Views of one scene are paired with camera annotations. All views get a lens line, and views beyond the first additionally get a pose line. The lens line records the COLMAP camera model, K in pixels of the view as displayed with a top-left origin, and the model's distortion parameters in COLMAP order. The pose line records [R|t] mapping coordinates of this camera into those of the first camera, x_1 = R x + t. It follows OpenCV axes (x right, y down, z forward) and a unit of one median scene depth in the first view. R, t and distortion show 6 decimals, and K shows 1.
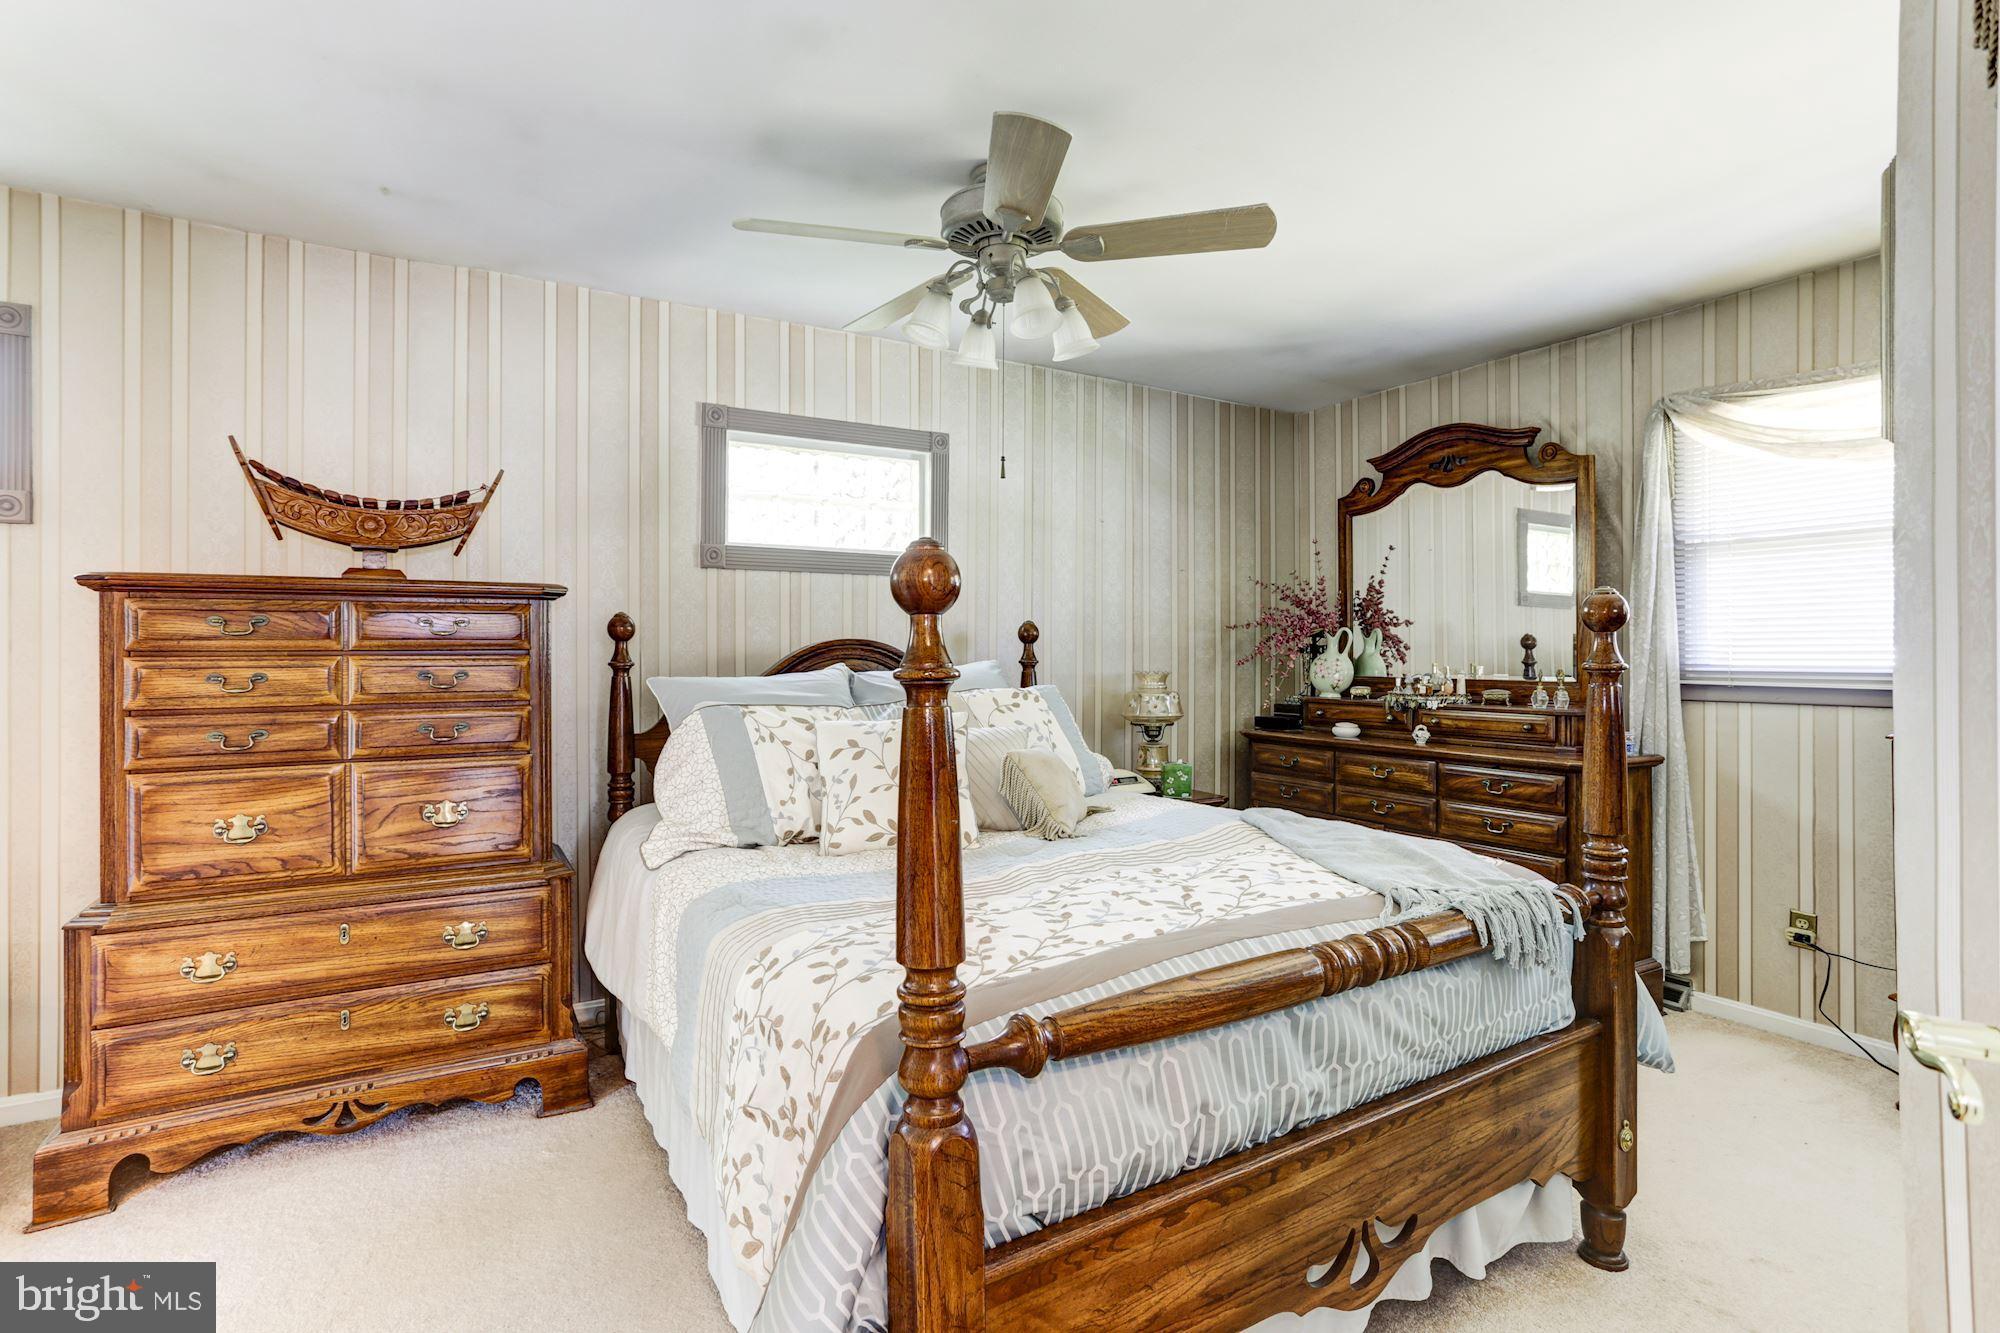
lens RADIAL K [[985.8, 0, 993.7], [0, 985.8, 649.2], [0, 0, 1]] dist [-0.049040, 0.031643]
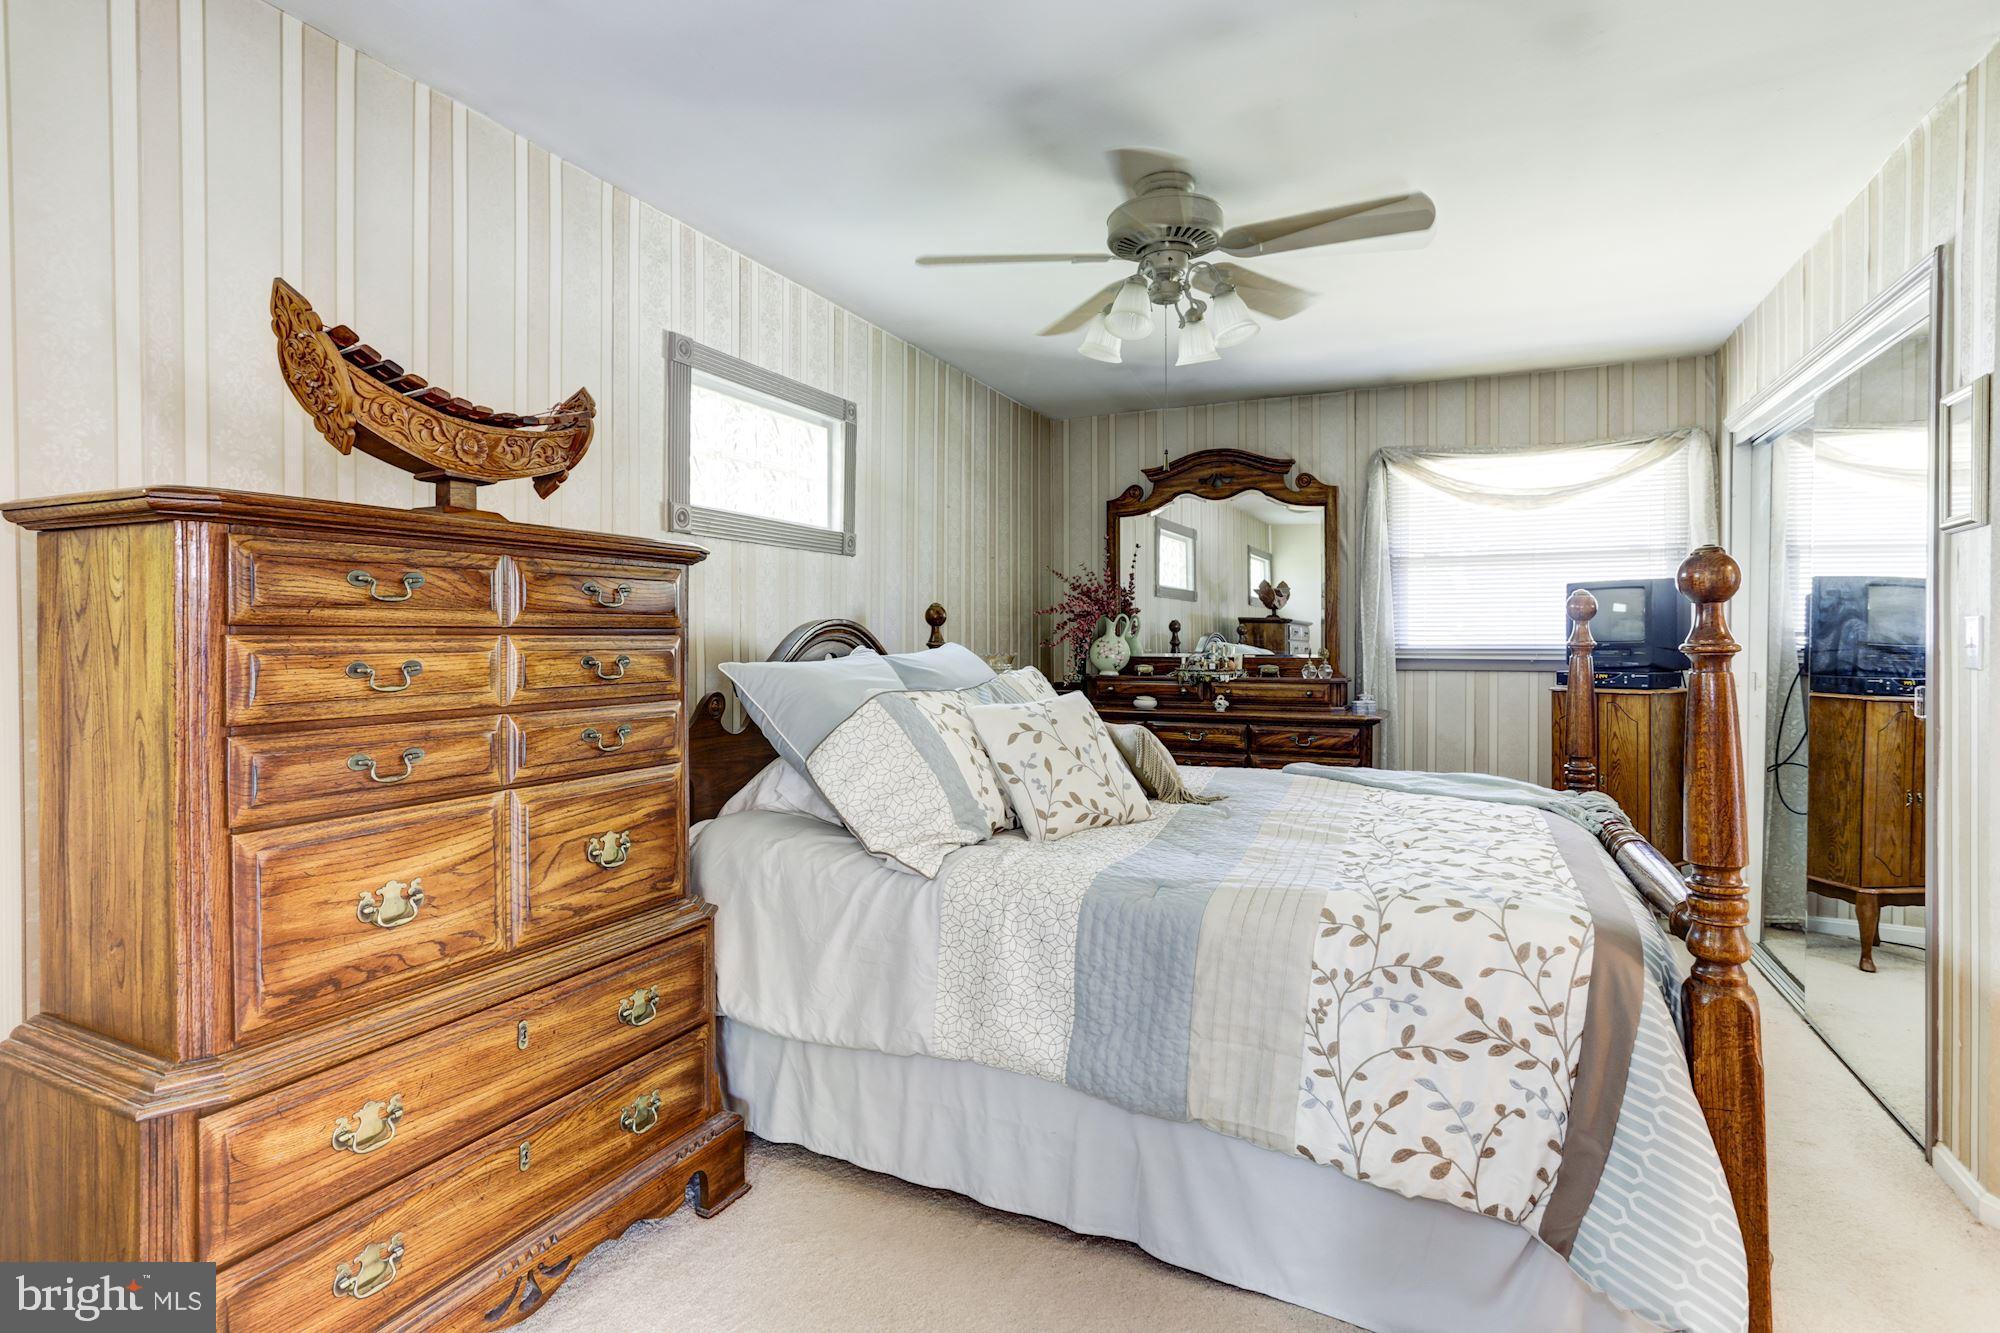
lens RADIAL K [[1007.0, 0, 958.4], [0, 1007.0, 648.1], [0, 0, 1]] dist [-0.057343, 0.042434]
pose [[0.824524, -0.005092, 0.565804, -0.793206], [-0.001902, 0.999929, 0.011770, 0.007301], [-0.565823, -0.010781, 0.824456, 0.232716]]
